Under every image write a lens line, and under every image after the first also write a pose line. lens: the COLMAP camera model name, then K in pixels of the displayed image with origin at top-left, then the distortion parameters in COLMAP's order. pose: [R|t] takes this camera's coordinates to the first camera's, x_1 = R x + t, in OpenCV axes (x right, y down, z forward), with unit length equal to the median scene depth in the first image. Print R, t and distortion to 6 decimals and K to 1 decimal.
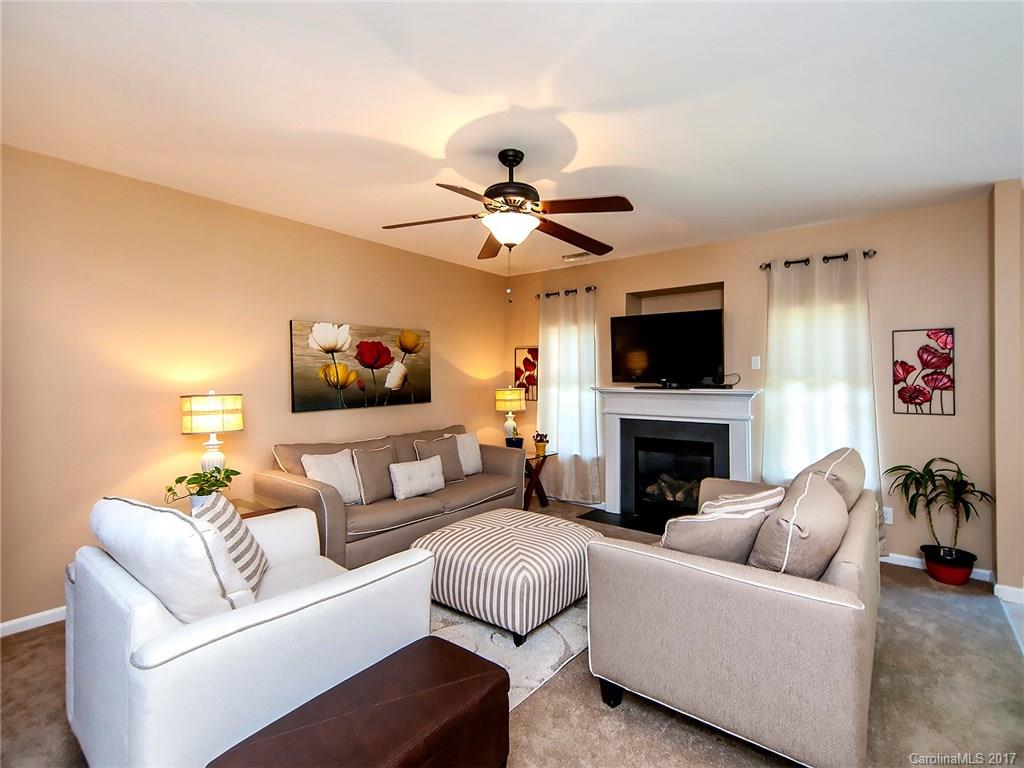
lens RADIAL K [[476.9, 0, 512.1], [0, 476.9, 374.0], [0, 0, 1]] dist [-0.003943, 0.000243]
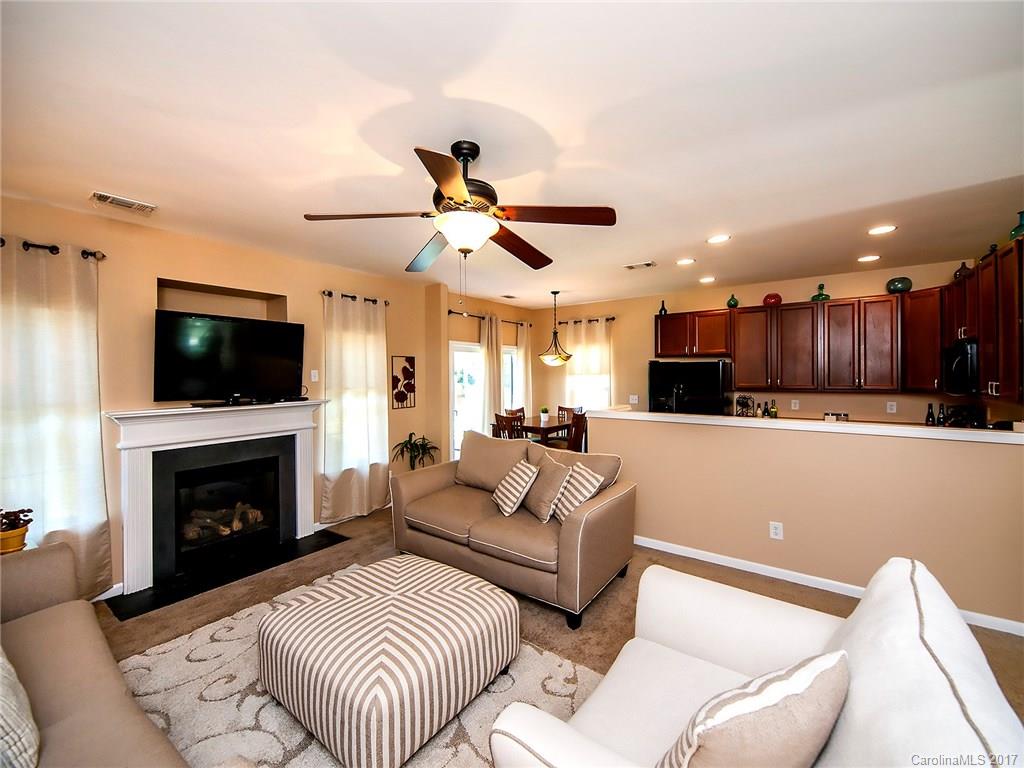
lens RADIAL K [[417.9, 0, 499.2], [0, 417.9, 377.3], [0, 0, 1]] dist [-0.001241, -0.001652]
pose [[-0.040946, 0.005498, 0.999146, -0.526407], [0.017905, 0.999828, -0.004768, -0.007570], [-0.999001, 0.017694, -0.041038, 0.641283]]
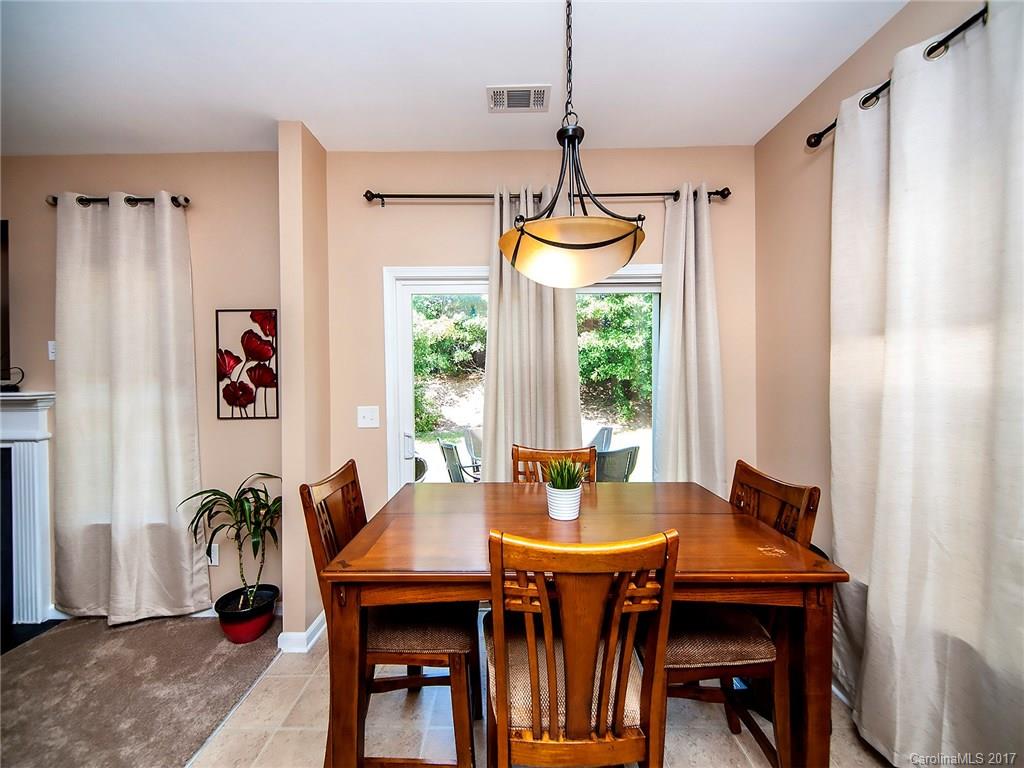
lens RADIAL K [[417.9, 0, 502.8], [0, 417.9, 377.1], [0, 0, 1]] dist [-0.001241, -0.001652]
pose [[0.771535, -0.005233, 0.636165, 0.661716], [0.000675, 0.999972, 0.007407, 0.010025], [-0.636186, -0.005285, 0.771517, 0.179209]]
